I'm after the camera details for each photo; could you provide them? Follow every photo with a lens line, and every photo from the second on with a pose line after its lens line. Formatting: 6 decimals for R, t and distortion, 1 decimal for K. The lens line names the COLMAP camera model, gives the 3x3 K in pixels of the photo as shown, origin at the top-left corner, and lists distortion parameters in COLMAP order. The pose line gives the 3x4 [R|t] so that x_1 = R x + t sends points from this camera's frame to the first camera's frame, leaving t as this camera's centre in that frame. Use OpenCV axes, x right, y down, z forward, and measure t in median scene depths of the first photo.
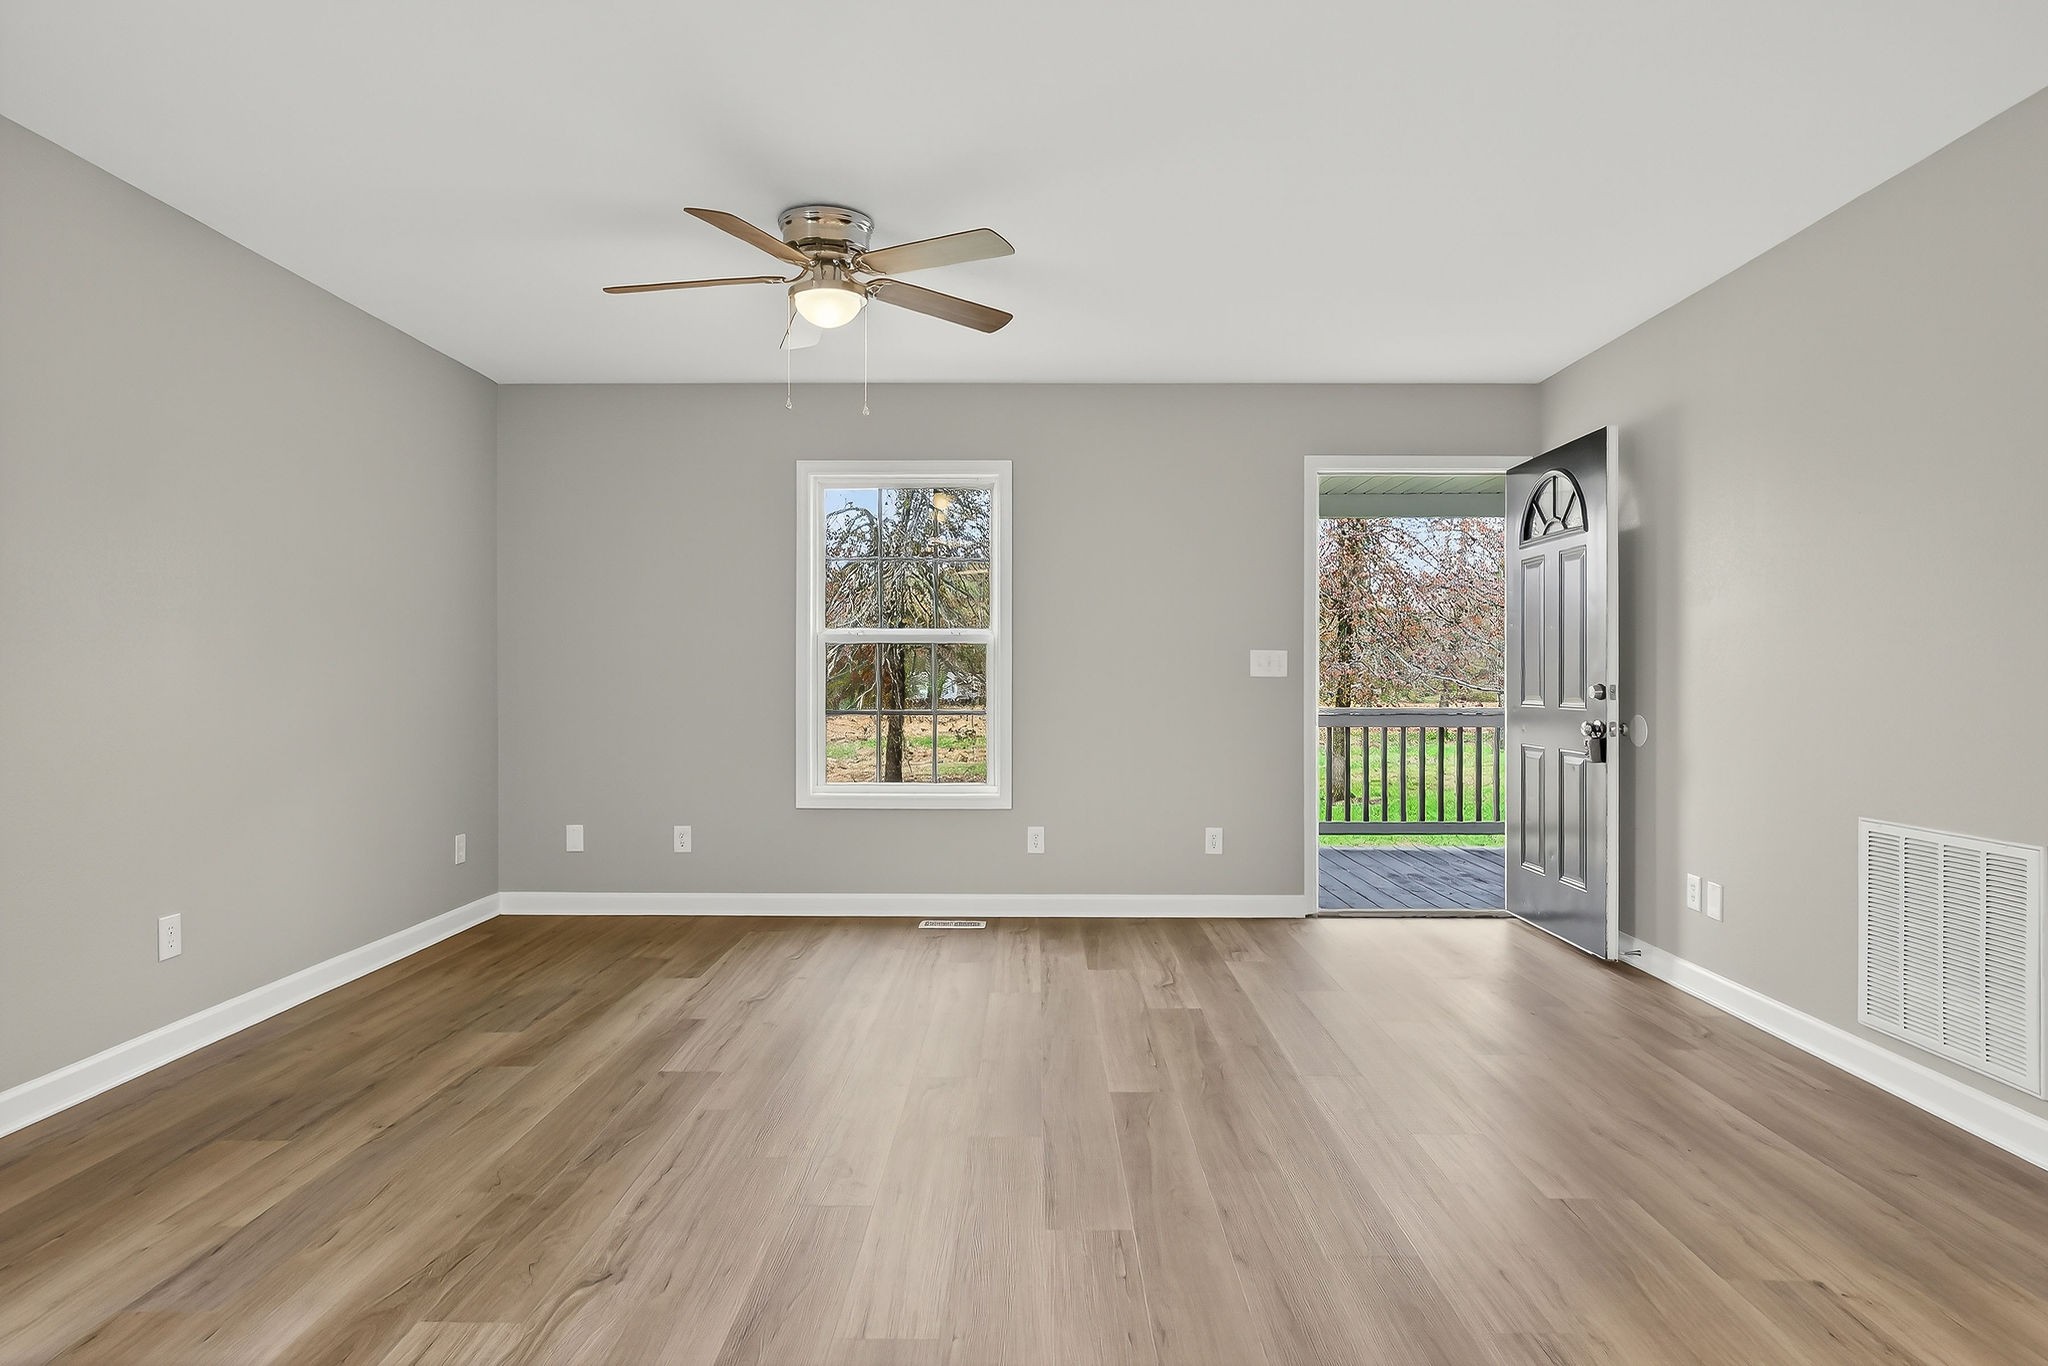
lens RADIAL K [[1122.1, 0, 1033.4], [0, 1122.1, 677.8], [0, 0, 1]] dist [0.000021, 0.000355]
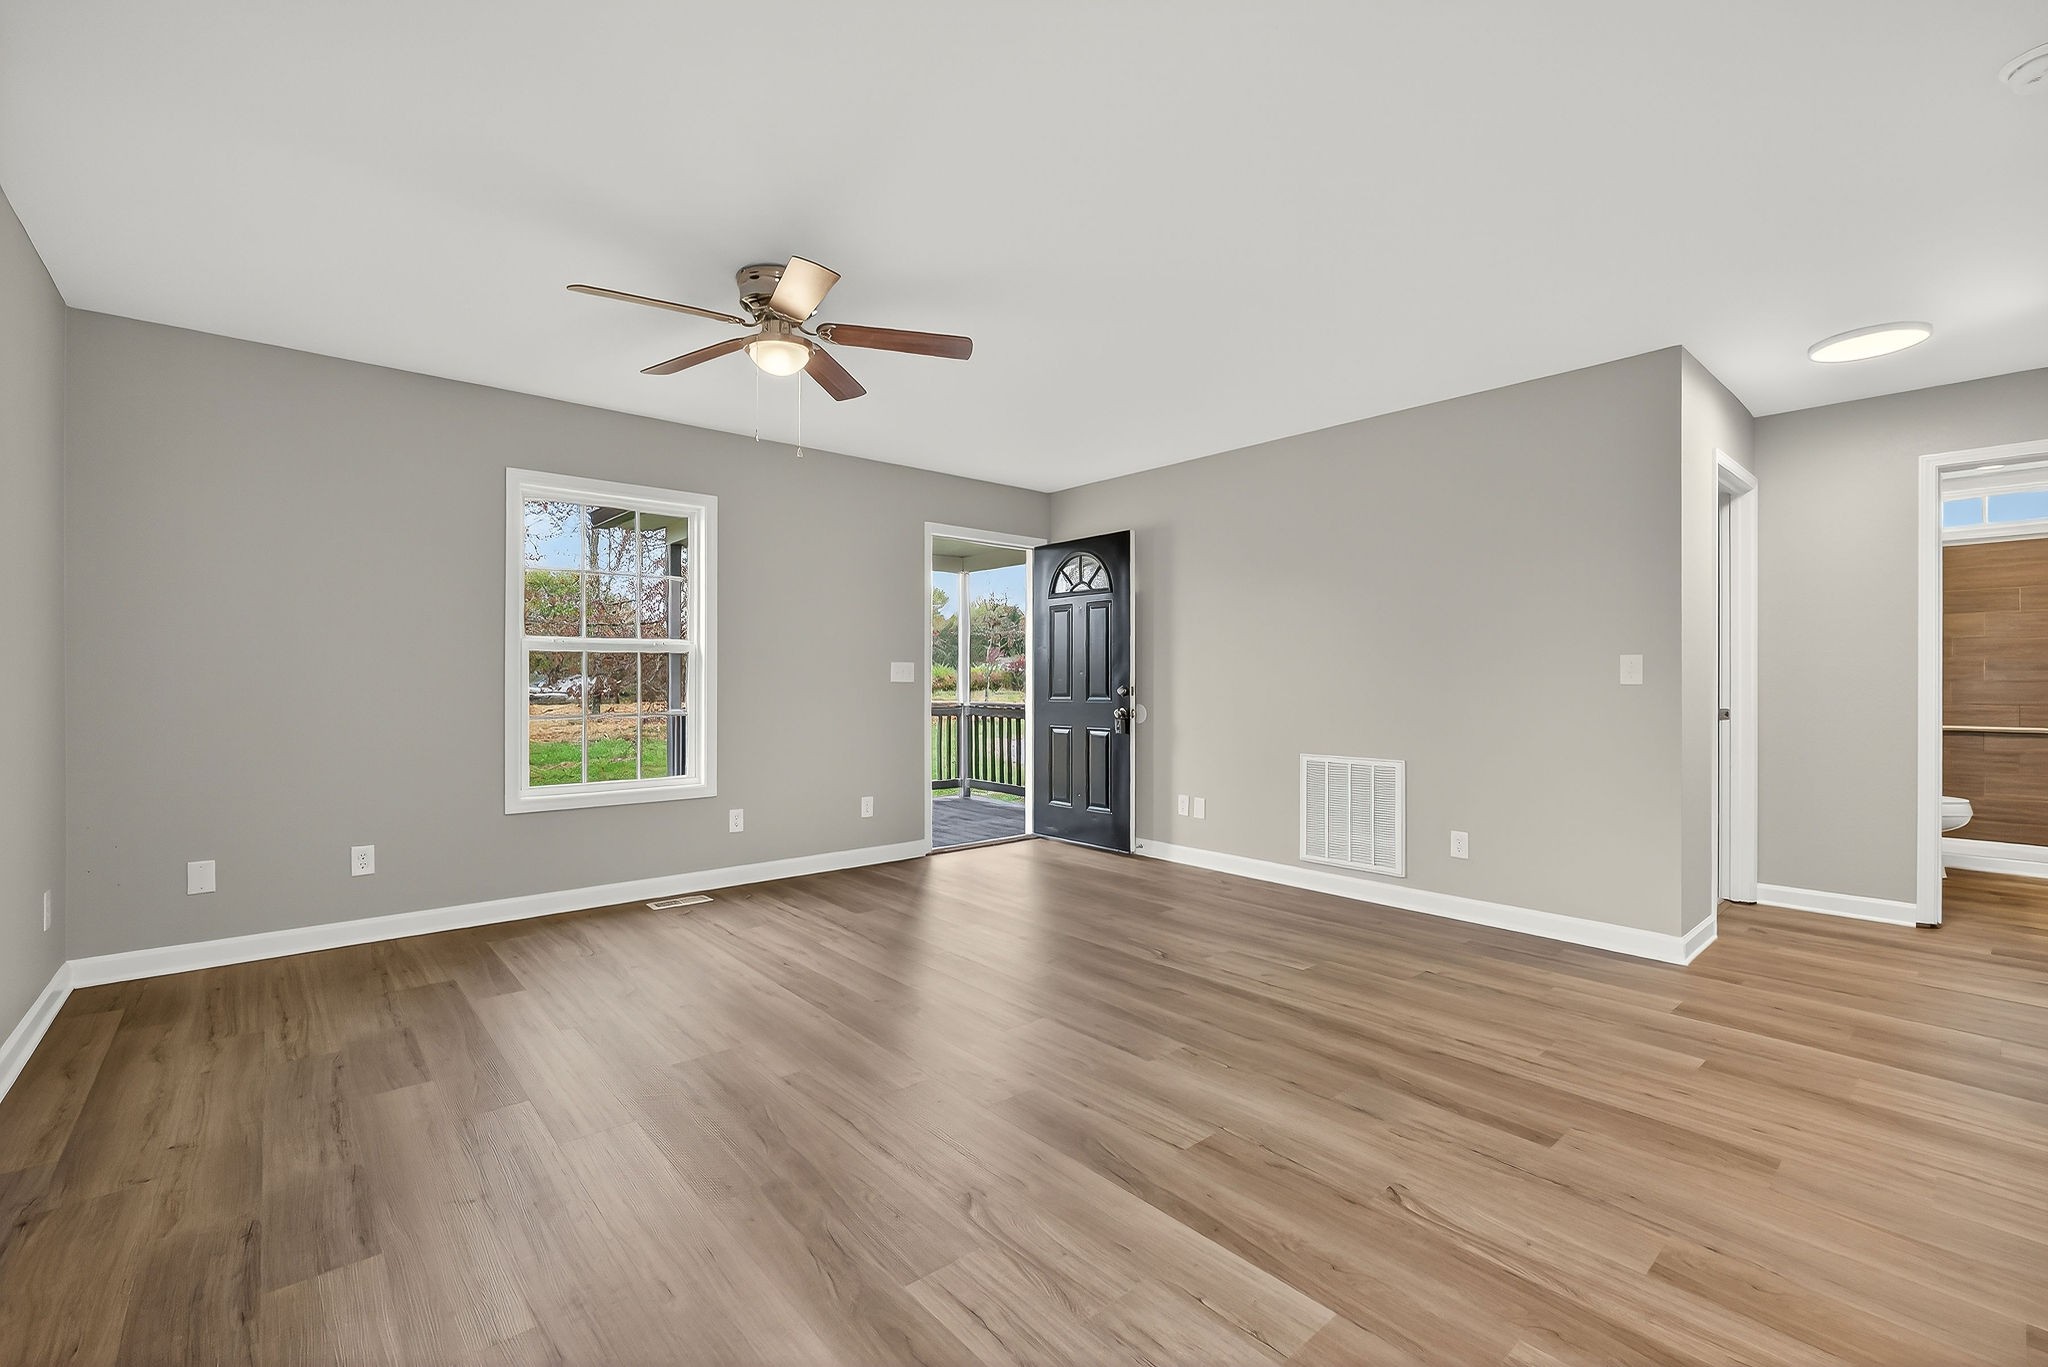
lens RADIAL K [[869.1, 0, 1028.7], [0, 869.1, 687.3], [0, 0, 1]] dist [-0.008362, 0.000065]
pose [[0.749055, -0.005508, 0.662485, -0.472351], [0.000957, 0.999973, 0.007232, -0.002460], [-0.662507, -0.004783, 0.749040, 0.143584]]
